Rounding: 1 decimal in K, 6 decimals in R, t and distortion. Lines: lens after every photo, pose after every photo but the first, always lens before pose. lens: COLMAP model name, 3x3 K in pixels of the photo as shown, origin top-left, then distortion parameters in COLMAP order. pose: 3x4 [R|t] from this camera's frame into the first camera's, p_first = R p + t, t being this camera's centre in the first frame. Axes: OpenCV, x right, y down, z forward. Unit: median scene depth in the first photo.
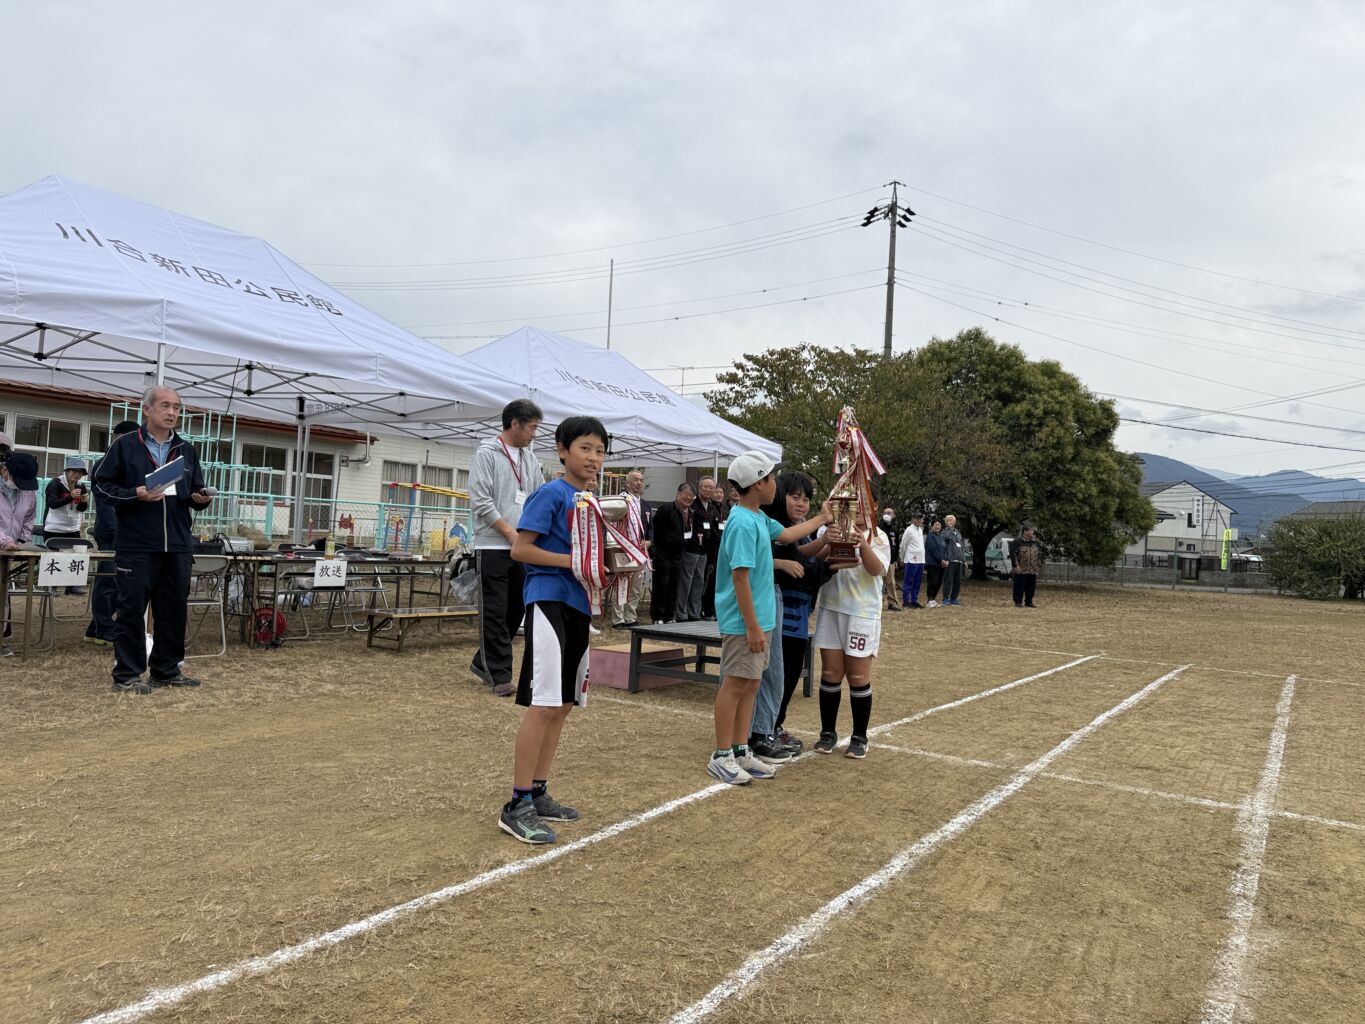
lens RADIAL K [[963.3, 0, 699.2], [0, 963.3, 486.9], [0, 0, 1]] dist [0.002282, 0.001269]
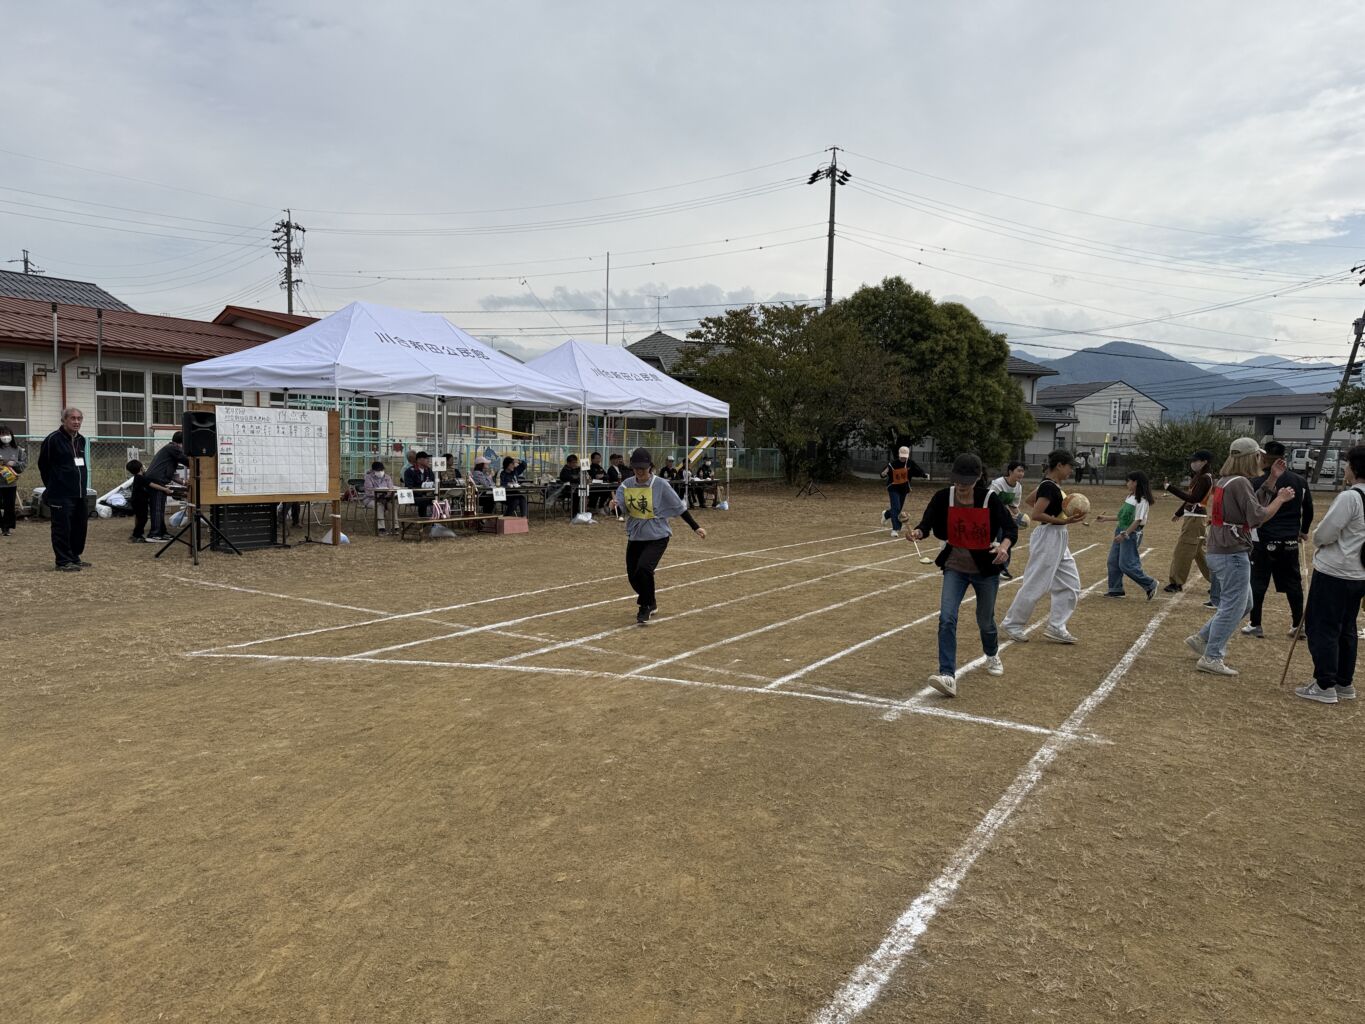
lens RADIAL K [[948.6, 0, 685.0], [0, 948.6, 529.1], [0, 0, 1]] dist [0.077795, -0.096132]
pose [[0.999689, -0.023973, 0.006913, -0.000533], [0.022693, 0.988816, 0.147402, -0.033773], [-0.010369, -0.147200, 0.989052, -0.273041]]
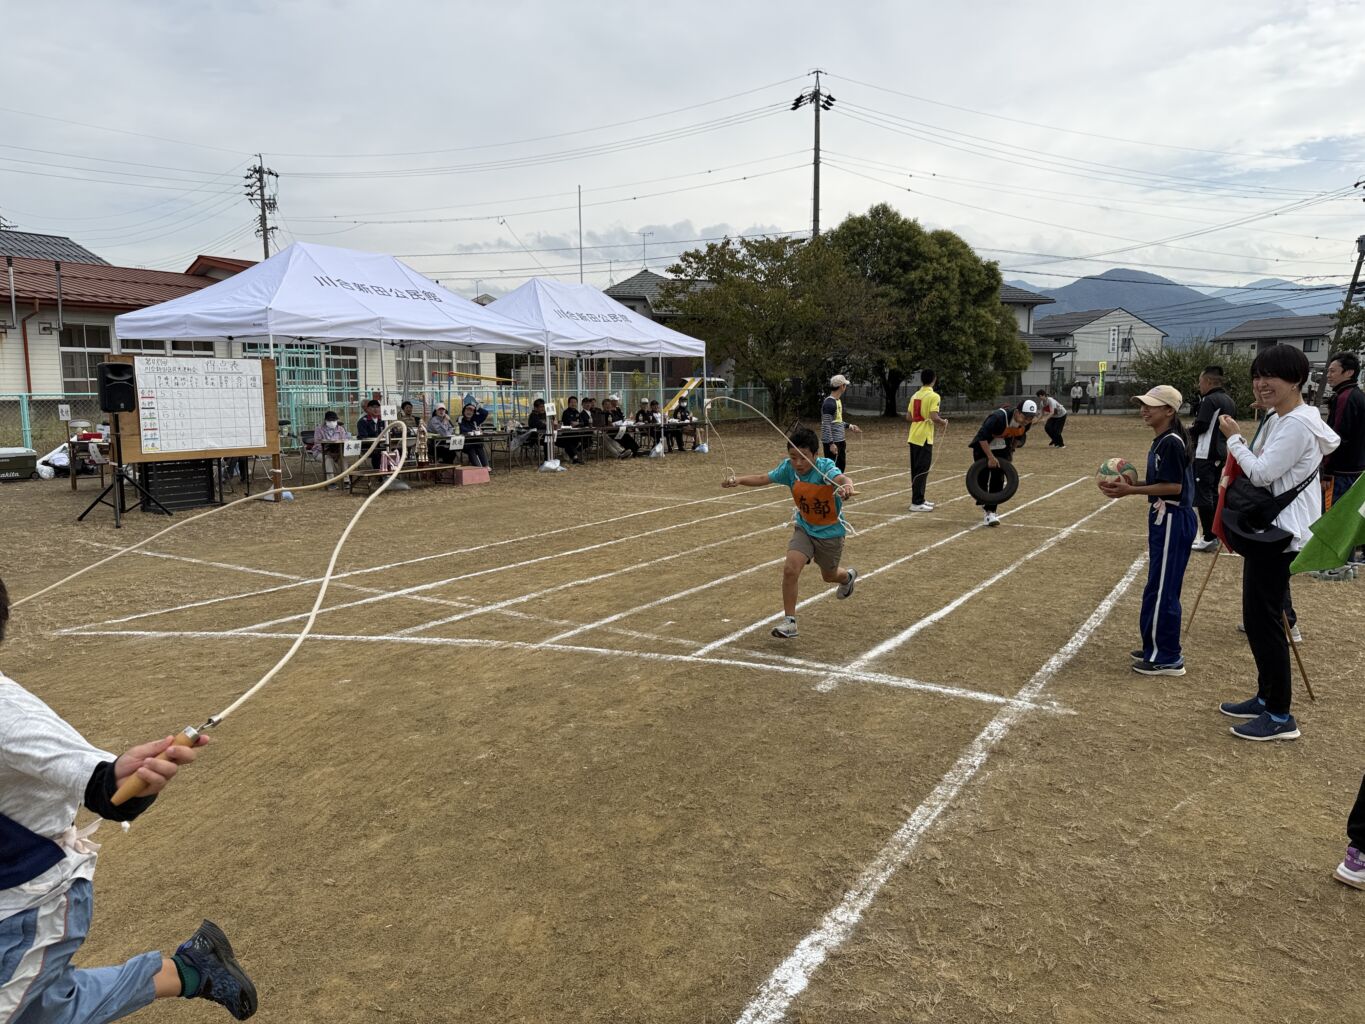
lens RADIAL K [[950.6, 0, 682.5], [0, 950.6, 512.0], [0, 0, 1]] dist [0.075805, -0.094927]
pose [[0.998656, -0.051813, 0.001263, 0.017616], [0.050640, 0.980655, 0.189082, -0.030838], [-0.011035, -0.188764, 0.981960, -0.248701]]
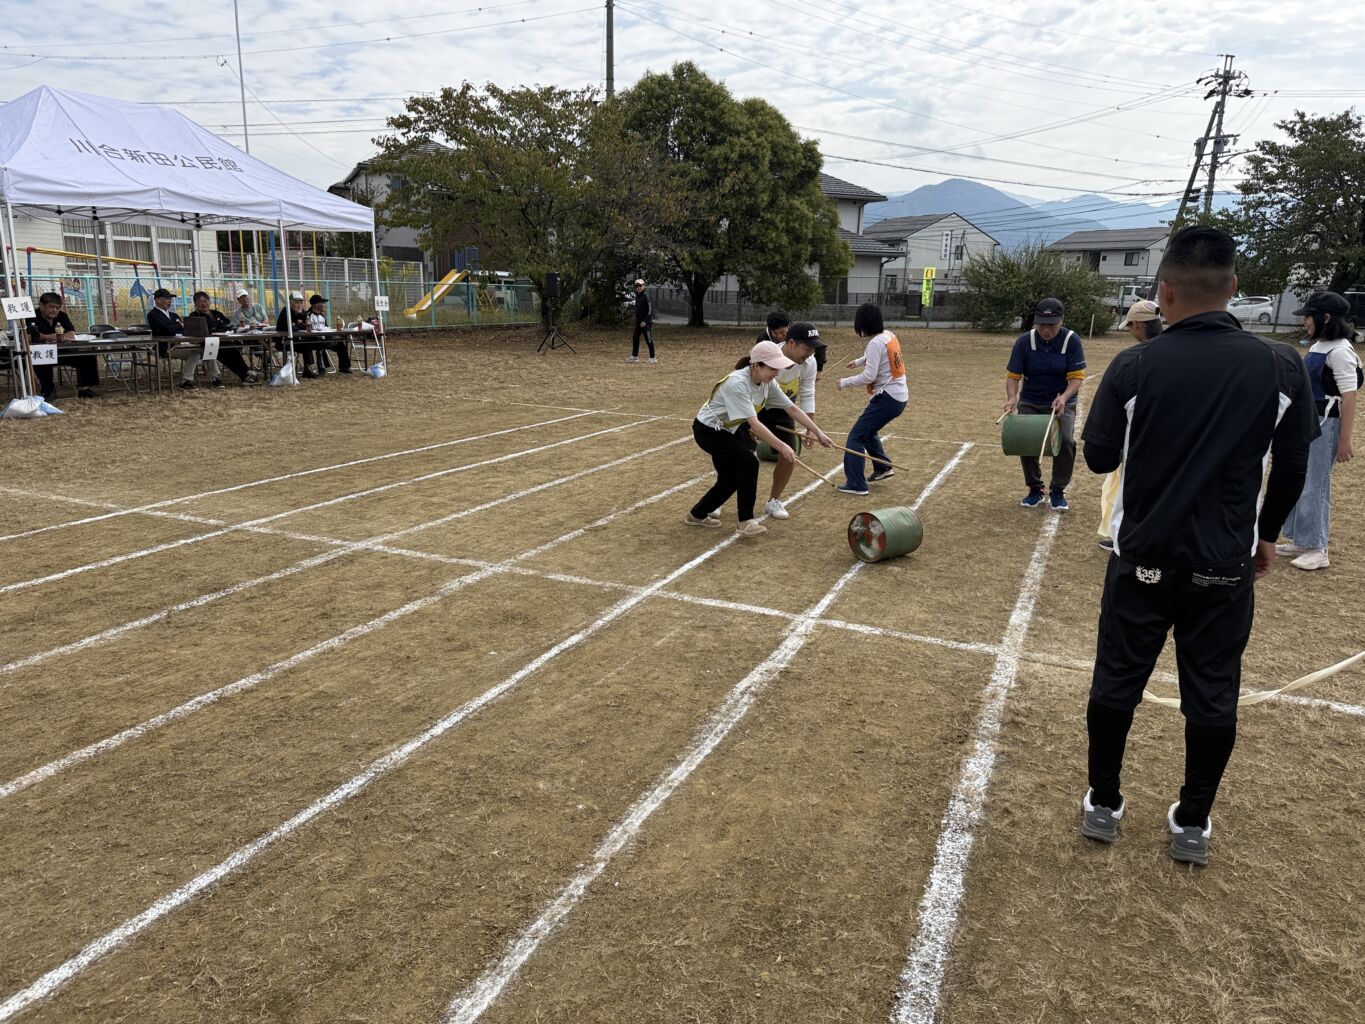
lens RADIAL K [[950.6, 0, 682.5], [0, 950.6, 512.0], [0, 0, 1]] dist [0.075805, -0.094927]
pose [[0.986462, -0.060322, 0.152489, 0.114718], [0.013204, 0.956084, 0.292795, -0.015012], [-0.163455, -0.286818, 0.943938, -0.050143]]
